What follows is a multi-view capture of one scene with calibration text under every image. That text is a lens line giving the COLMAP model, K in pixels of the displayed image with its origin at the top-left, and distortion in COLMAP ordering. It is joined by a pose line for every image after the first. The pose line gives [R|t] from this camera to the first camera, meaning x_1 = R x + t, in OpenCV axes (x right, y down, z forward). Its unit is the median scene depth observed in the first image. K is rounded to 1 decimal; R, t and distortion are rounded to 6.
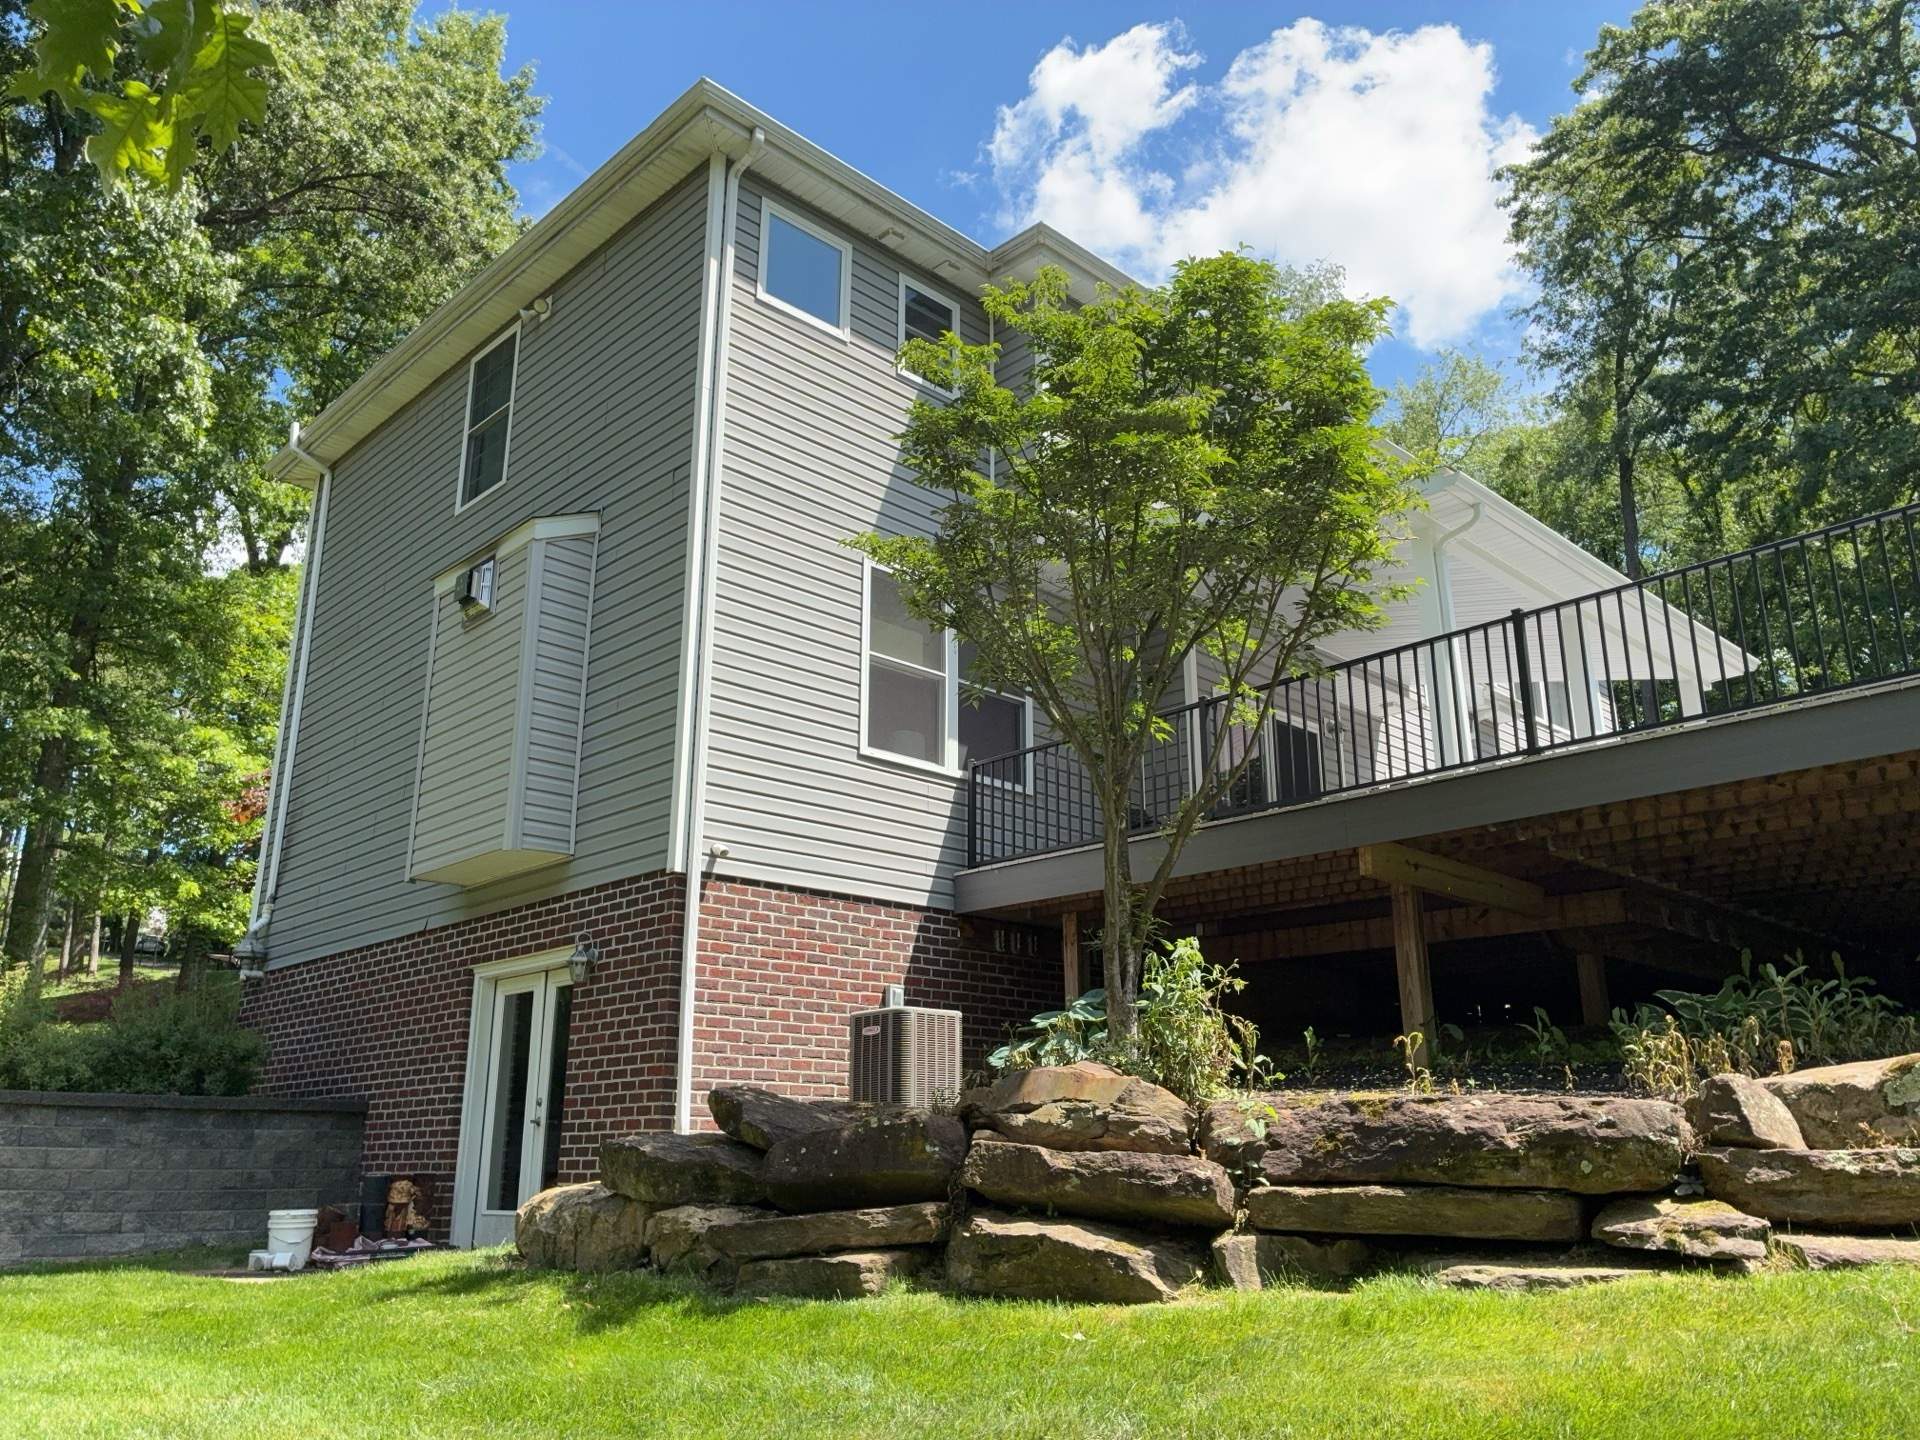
lens RADIAL K [[1271.1, 0, 1027.3], [0, 1271.1, 722.0], [0, 0, 1]] dist [-0.054531, 0.109278]
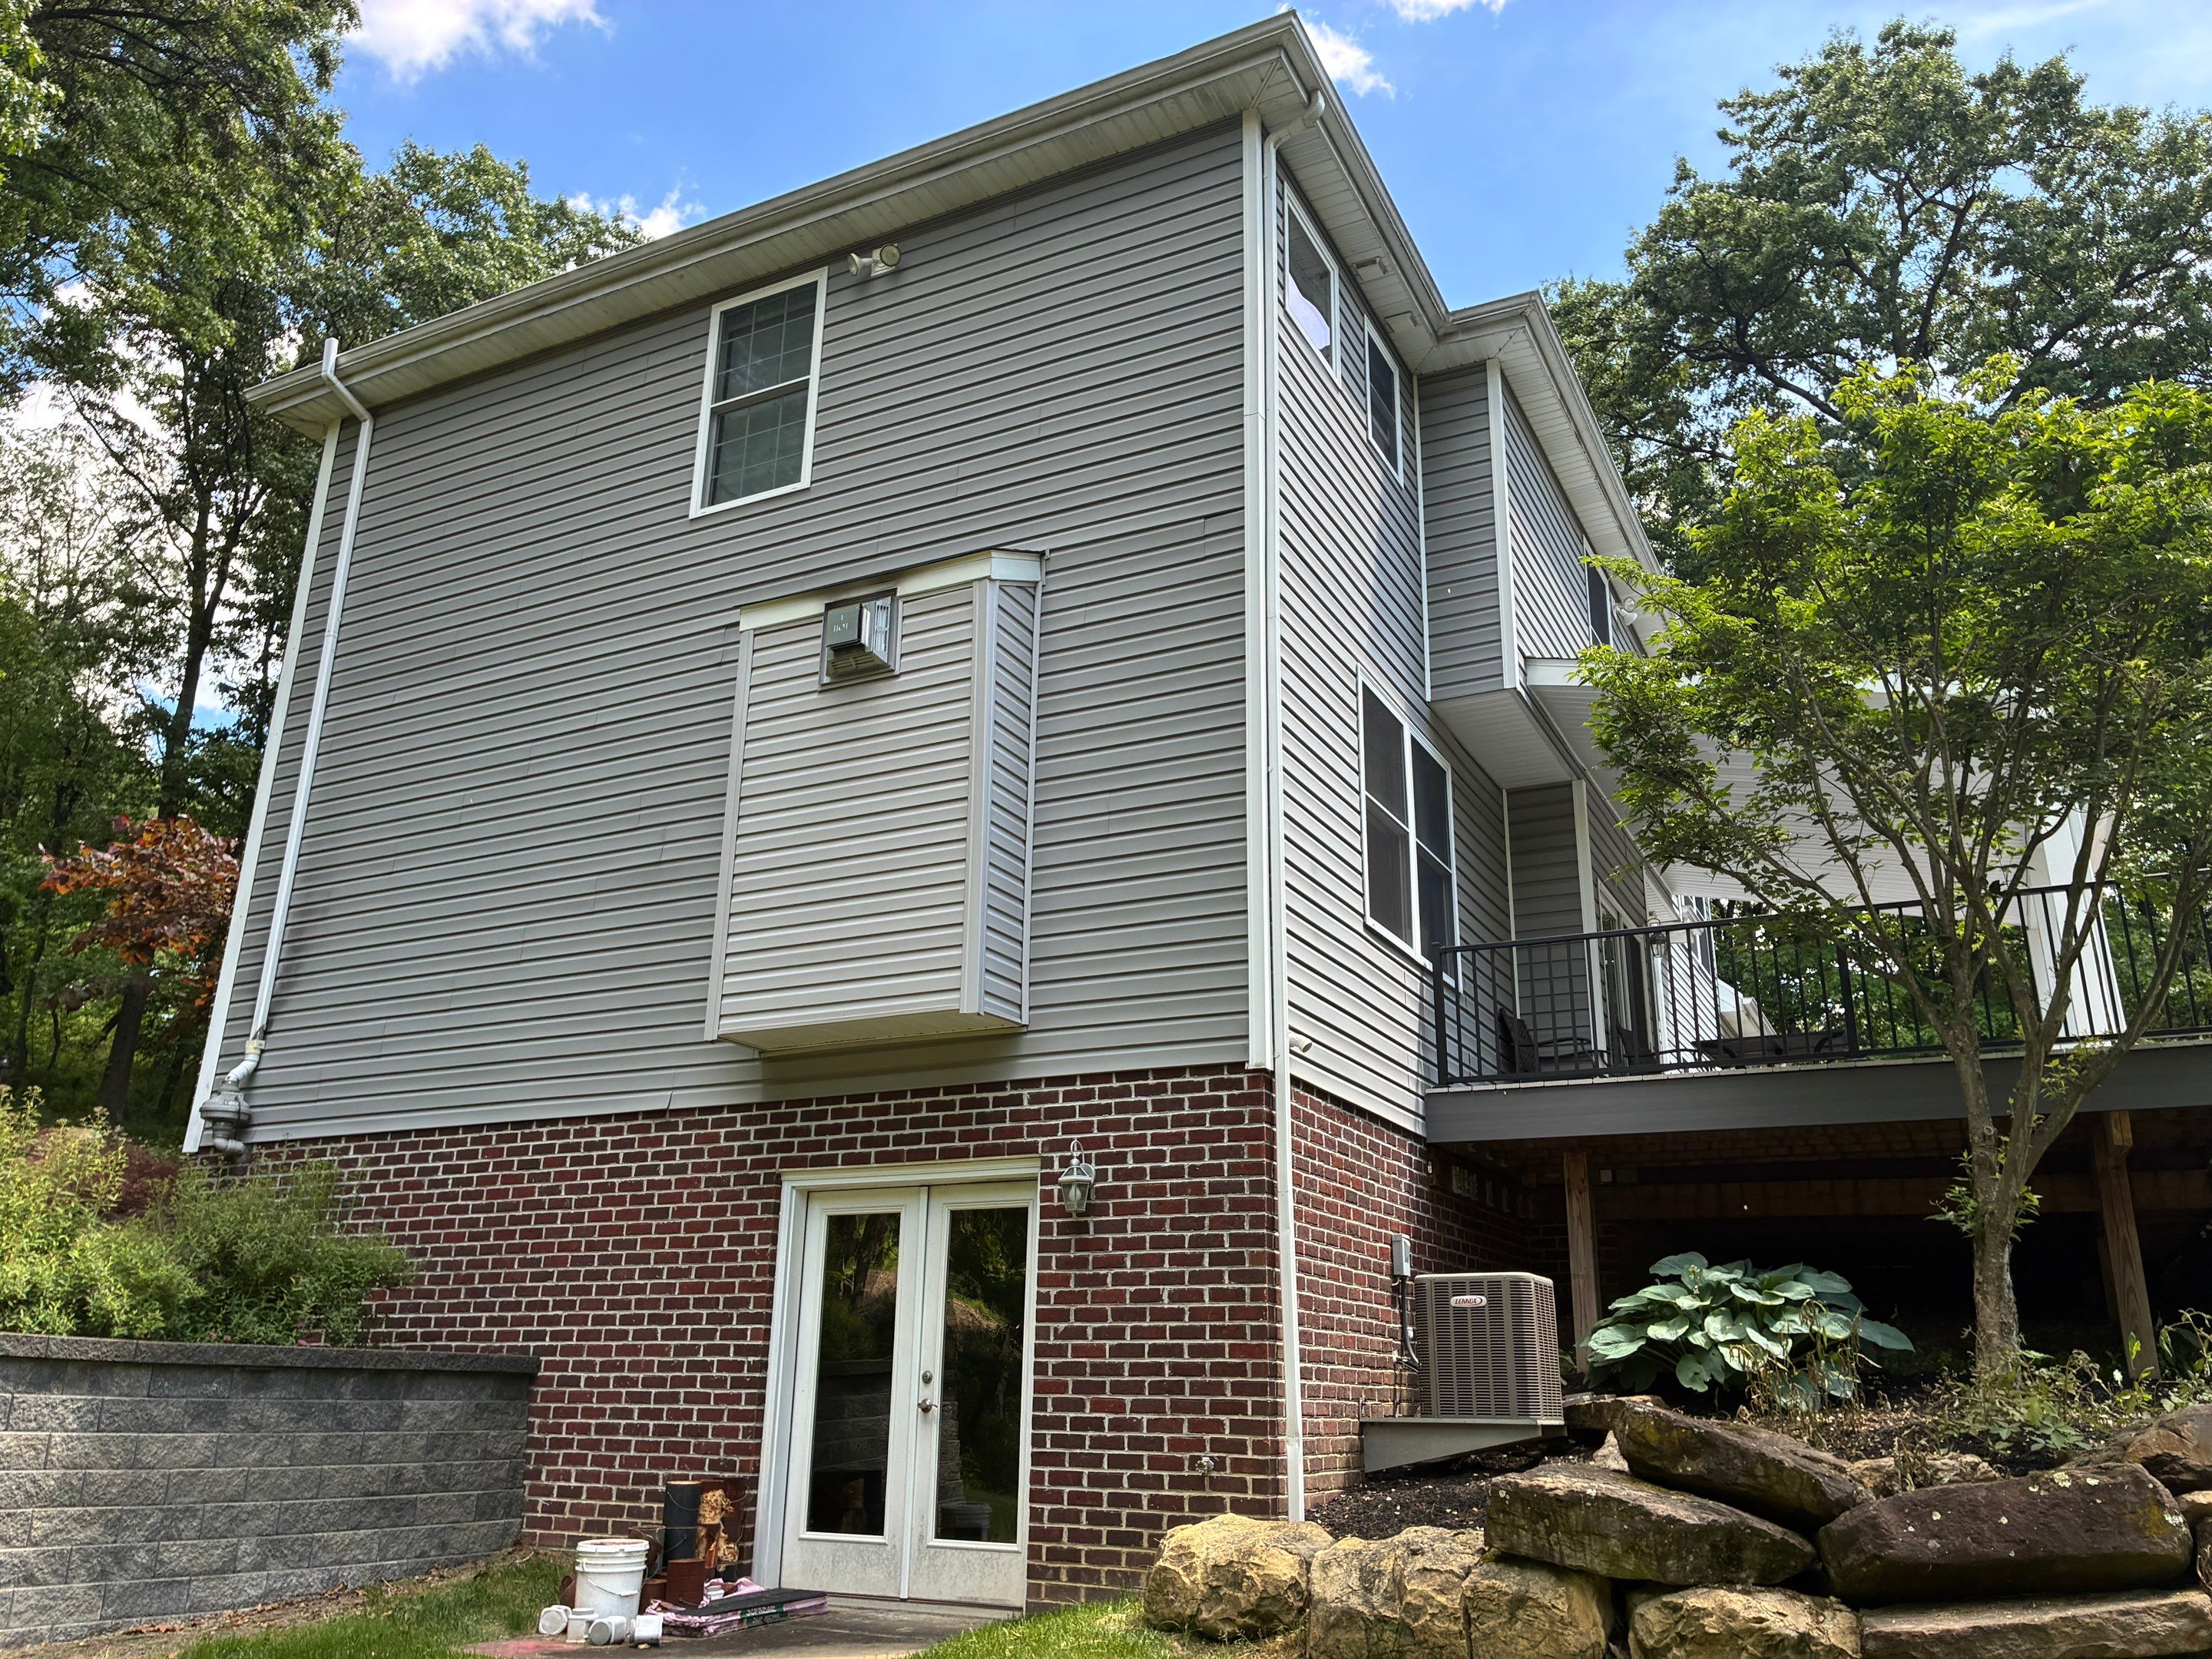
lens RADIAL K [[1474.7, 0, 1141.2], [0, 1474.7, 835.7], [0, 0, 1]] dist [0.030217, -0.031846]
pose [[0.961231, 0.120694, 0.247929, -0.512977], [-0.113116, 0.992578, -0.044640, 0.028406], [-0.251477, 0.014865, 0.967749, 0.178229]]
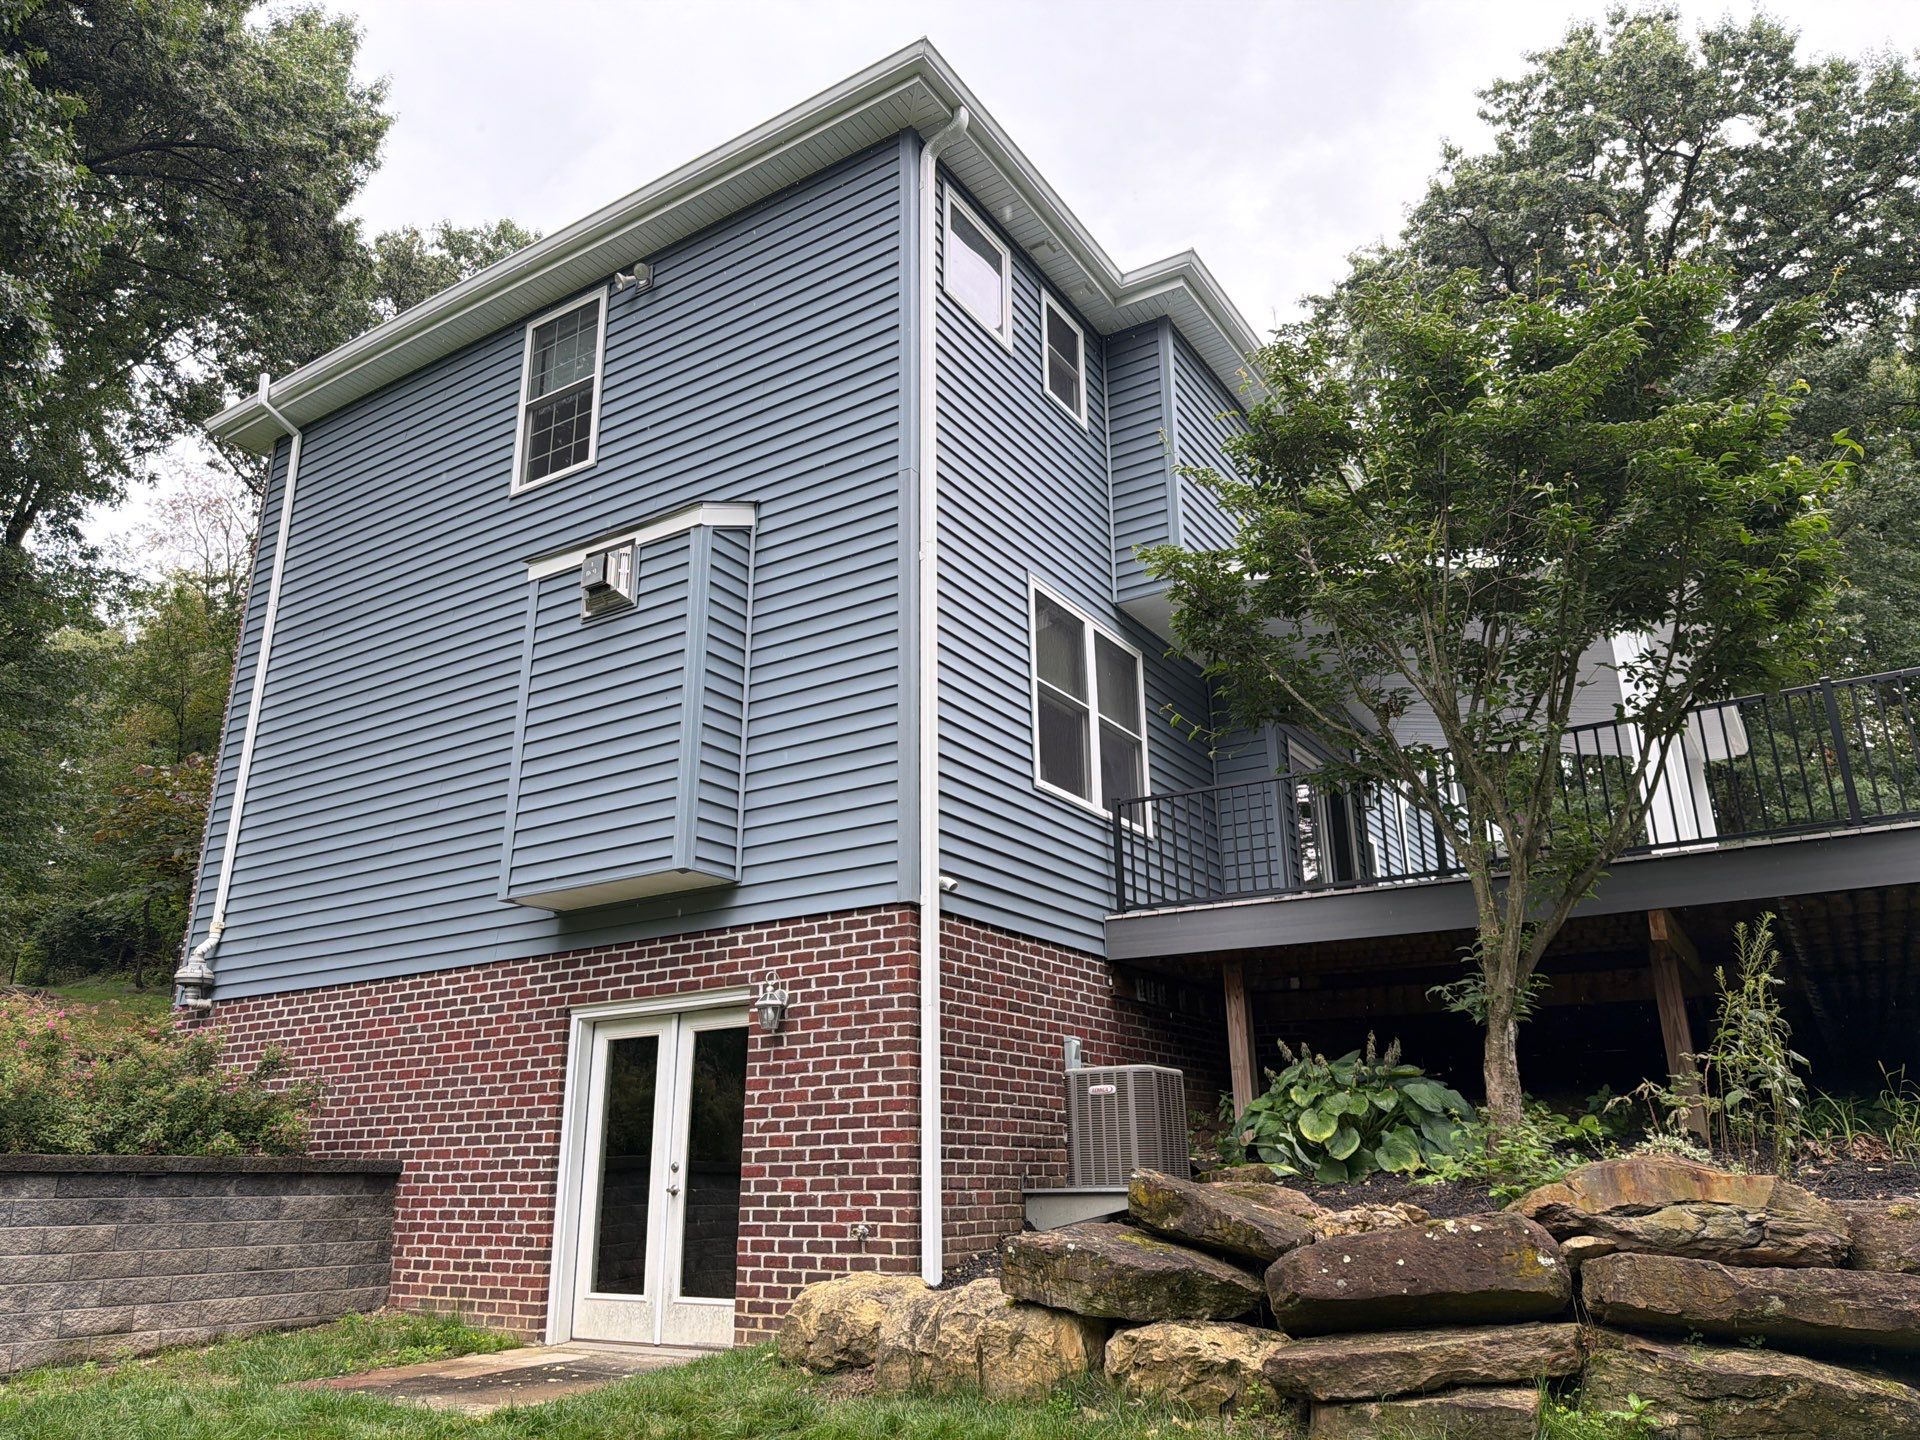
lens RADIAL K [[1179.2, 0, 965.2], [0, 1179.2, 732.7], [0, 0, 1]] dist [0.056760, -0.061146]
pose [[0.985638, 0.063211, 0.156593, -0.338856], [-0.057730, 0.997558, -0.039310, 0.024818], [-0.158695, 0.029705, 0.986881, 0.155865]]
